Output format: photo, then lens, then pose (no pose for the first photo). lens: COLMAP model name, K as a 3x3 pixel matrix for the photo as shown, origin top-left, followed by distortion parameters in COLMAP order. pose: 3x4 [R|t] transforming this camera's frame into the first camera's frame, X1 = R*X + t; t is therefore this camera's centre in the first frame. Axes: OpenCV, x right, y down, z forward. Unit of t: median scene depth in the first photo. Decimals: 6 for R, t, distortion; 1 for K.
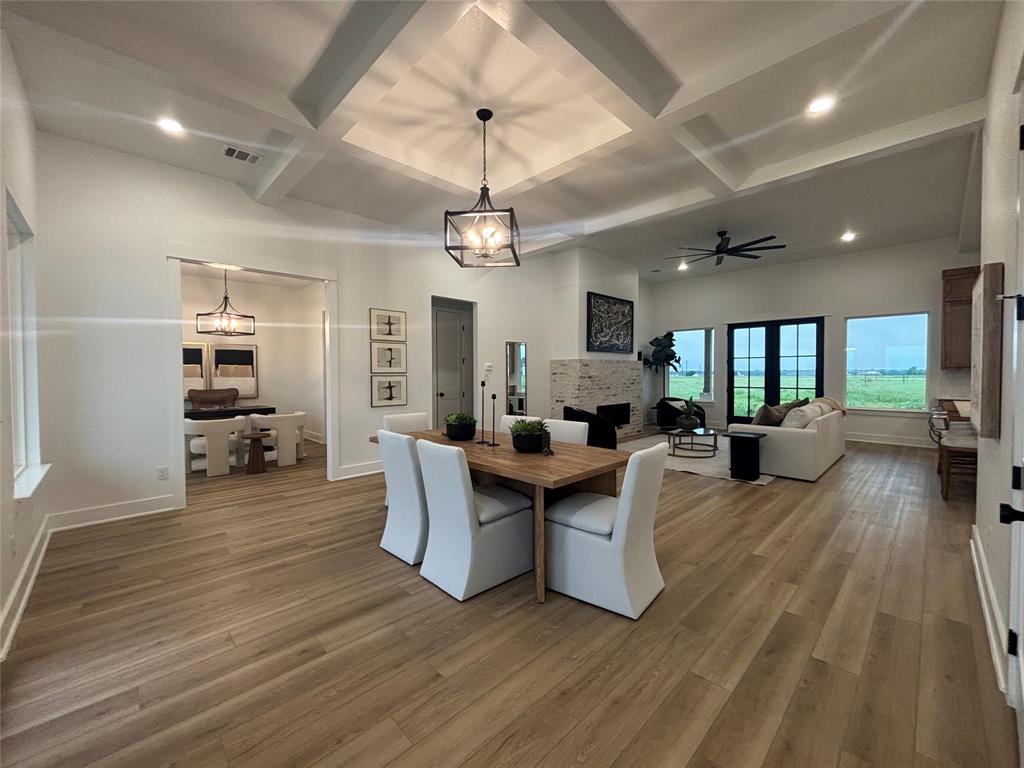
lens RADIAL K [[413.0, 0, 511.4], [0, 413.0, 382.5], [0, 0, 1]] dist [0.001083, 0.000801]
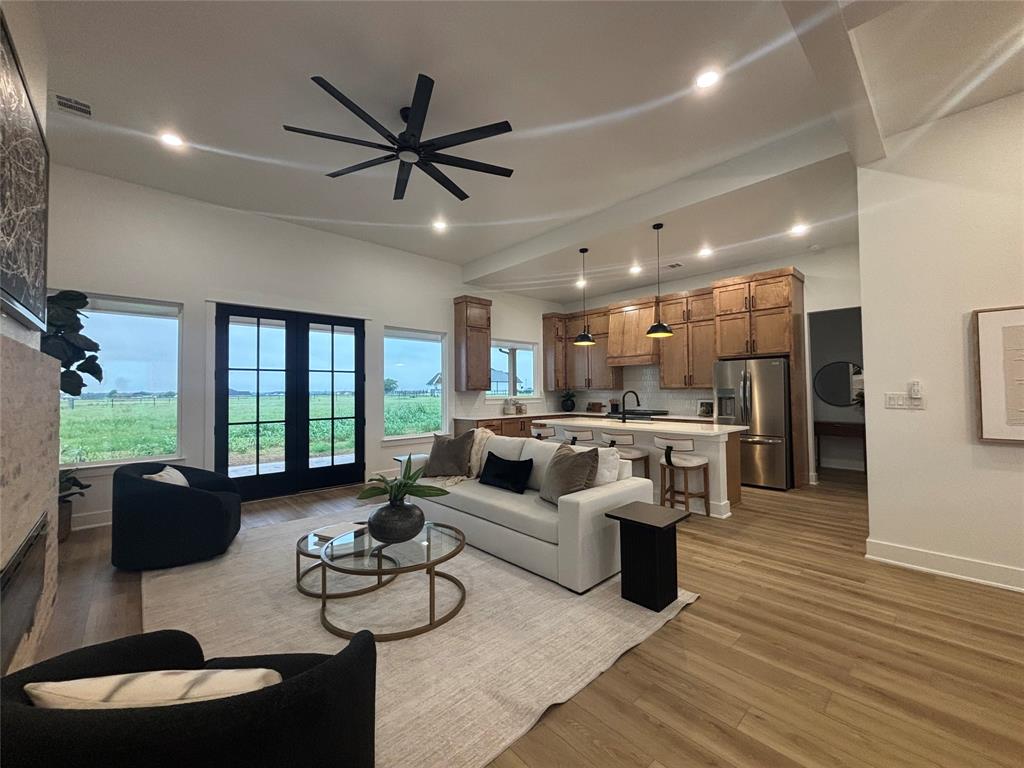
lens RADIAL K [[413.0, 0, 511.4], [0, 413.0, 382.5], [0, 0, 1]] dist [0.001083, 0.000801]
pose [[0.049368, 0.020028, 0.998580, 0.019984], [0.038880, 0.999003, -0.021959, -0.021611], [-0.998024, 0.039908, 0.048541, 0.735303]]
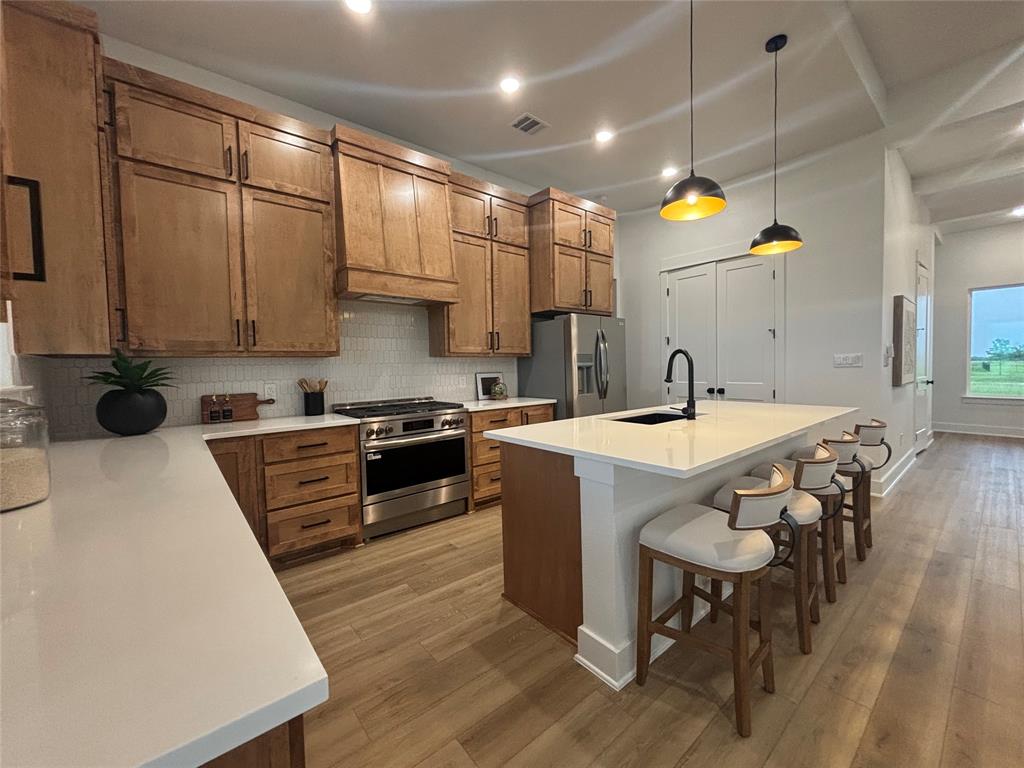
lens RADIAL K [[413.0, 0, 511.4], [0, 413.0, 382.5], [0, 0, 1]] dist [0.001083, 0.000801]
pose [[-0.996635, 0.016704, 0.080250, 0.838096], [0.022251, 0.997387, 0.068733, -0.013589], [-0.078892, 0.070287, -0.994402, 0.908971]]
